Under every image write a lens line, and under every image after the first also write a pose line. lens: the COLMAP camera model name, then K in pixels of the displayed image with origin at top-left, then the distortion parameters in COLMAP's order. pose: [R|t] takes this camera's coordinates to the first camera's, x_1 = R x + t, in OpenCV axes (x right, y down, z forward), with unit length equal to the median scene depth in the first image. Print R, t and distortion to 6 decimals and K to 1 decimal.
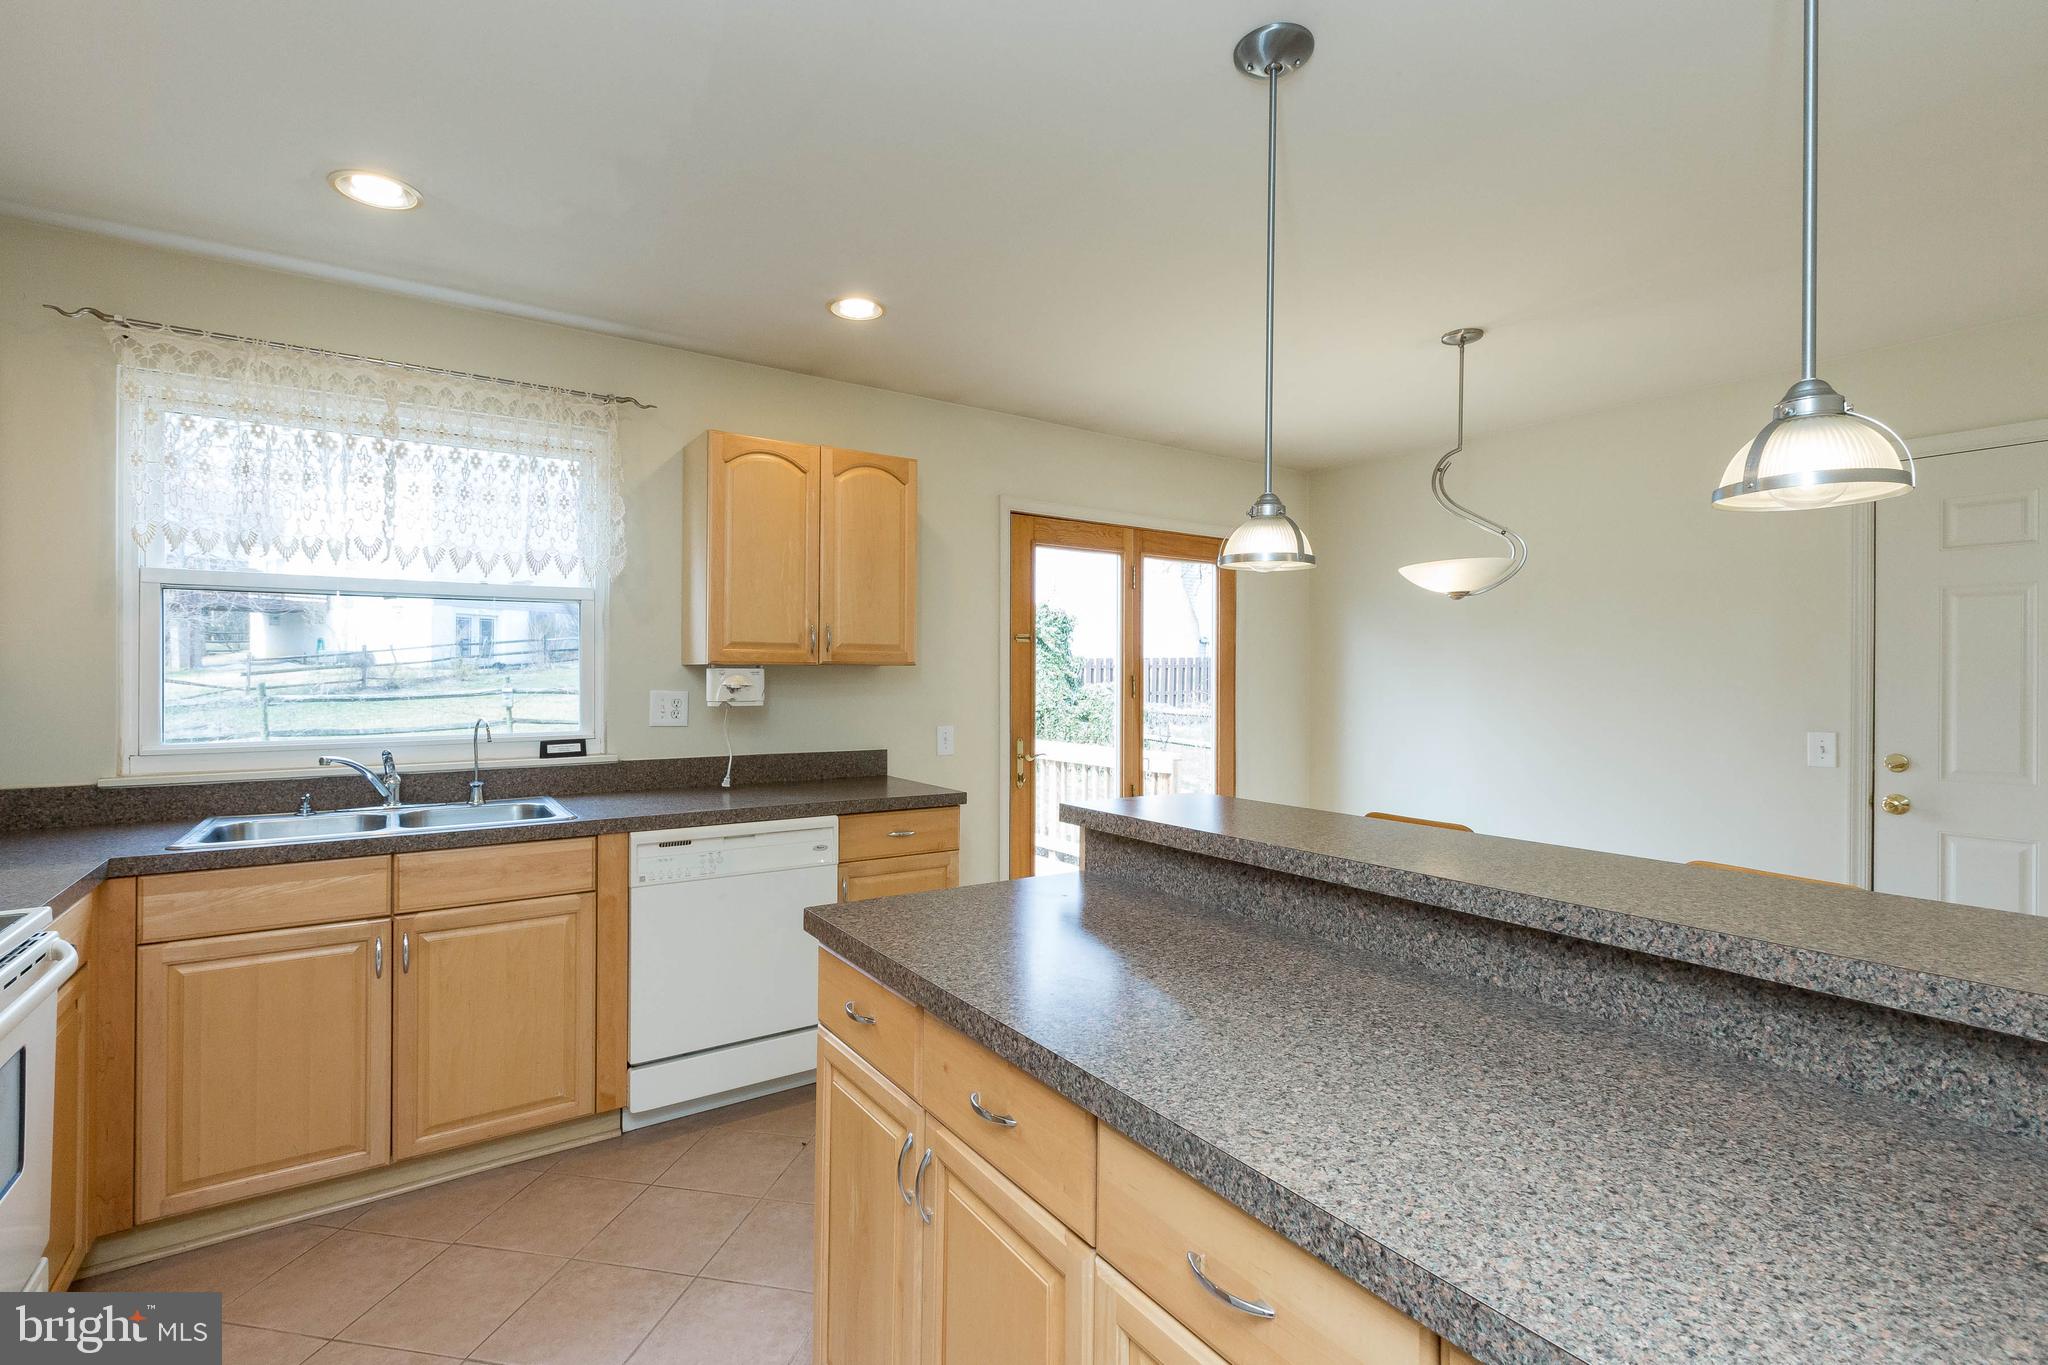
lens RADIAL K [[936.5, 0, 1014.5], [0, 936.5, 671.6], [0, 0, 1]] dist [0.000703, 0.000752]
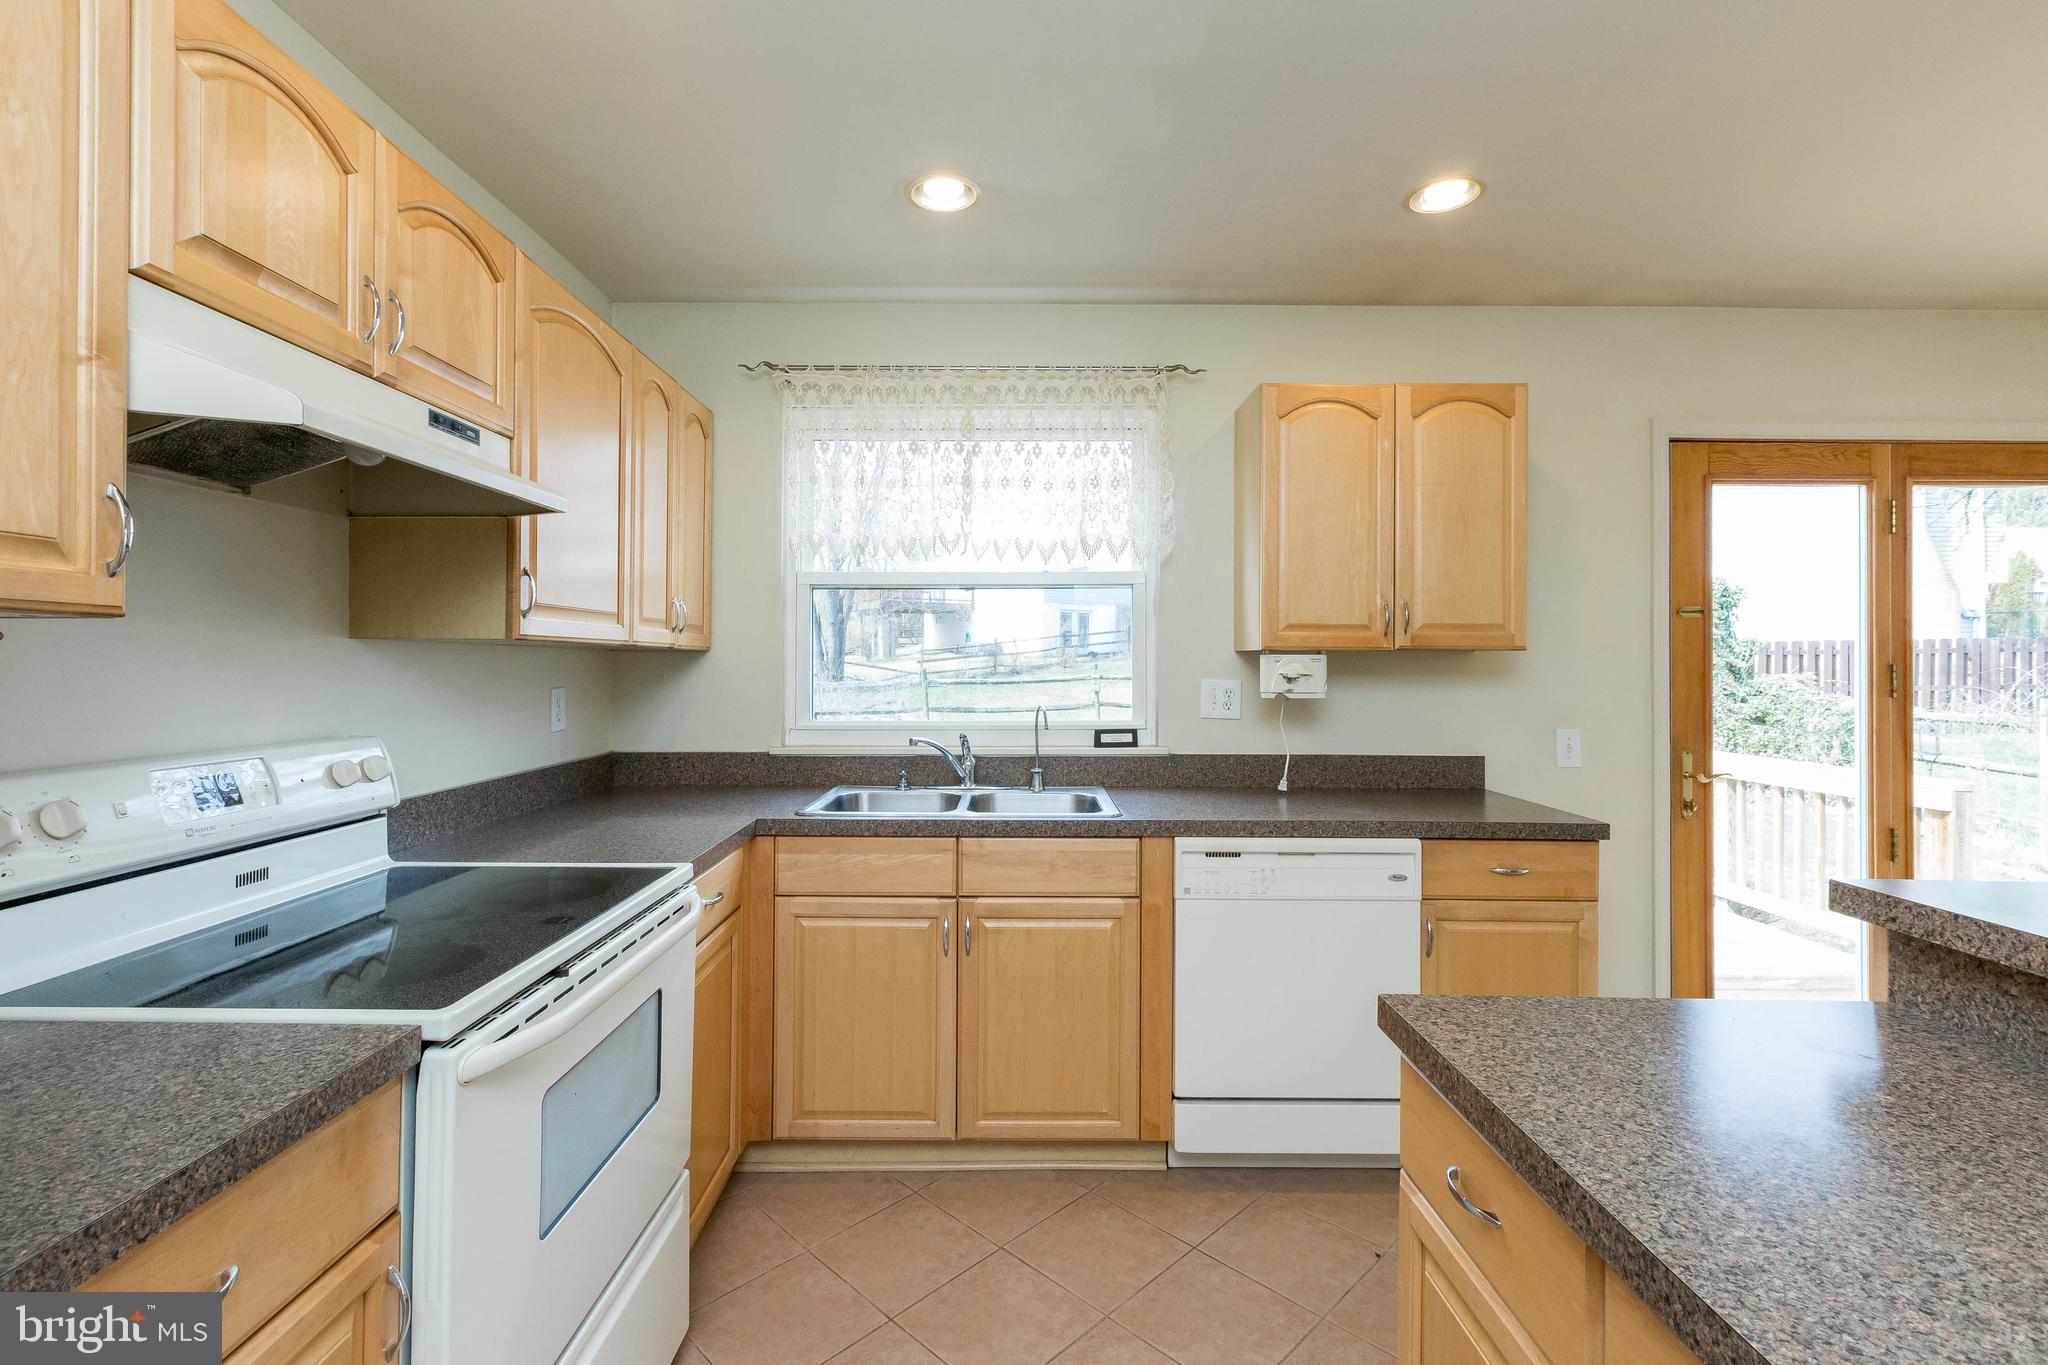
lens RADIAL K [[923.9, 0, 1024.5], [0, 923.9, 654.1], [0, 0, 1]] dist [0.000895, 0.000182]
pose [[0.835161, -0.004003, -0.549992, -0.037315], [0.000738, 0.999981, -0.006157, 0.001053], [0.550006, 0.004737, 0.835147, 0.158849]]
